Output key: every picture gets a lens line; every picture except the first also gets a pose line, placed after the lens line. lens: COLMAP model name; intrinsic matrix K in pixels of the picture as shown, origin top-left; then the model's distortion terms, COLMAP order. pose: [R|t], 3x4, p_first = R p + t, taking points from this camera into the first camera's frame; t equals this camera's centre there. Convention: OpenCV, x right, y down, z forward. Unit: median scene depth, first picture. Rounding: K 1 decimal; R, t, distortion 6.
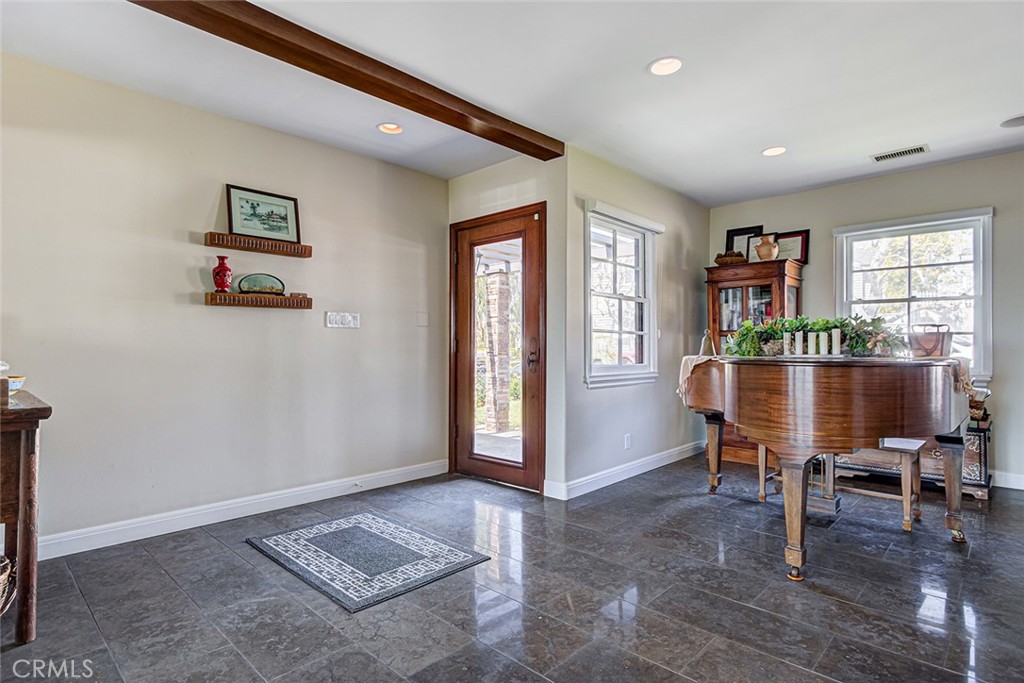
lens RADIAL K [[526.1, 0, 514.7], [0, 526.1, 341.5], [0, 0, 1]] dist [0.002307, 0.000151]
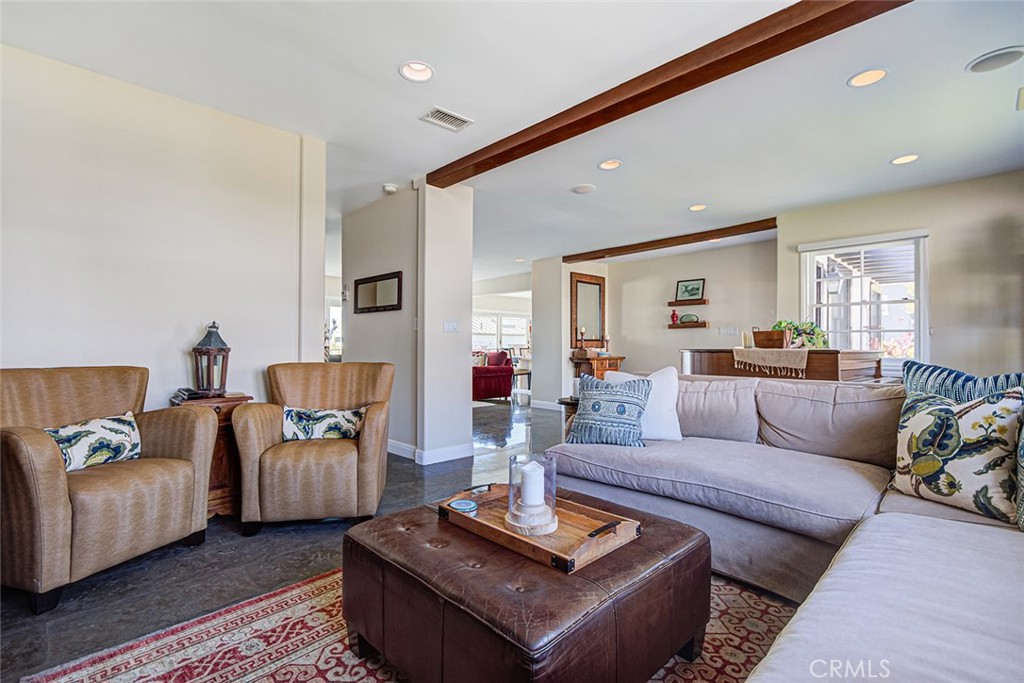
lens RADIAL K [[472.4, 0, 515.1], [0, 472.4, 340.3], [0, 0, 1]] dist [0.000178, 0.000007]
pose [[-0.053355, -0.007249, -0.998549, 1.782611], [0.006733, 0.999948, -0.007619, 0.001265], [0.998553, -0.007130, -0.053303, 0.330487]]
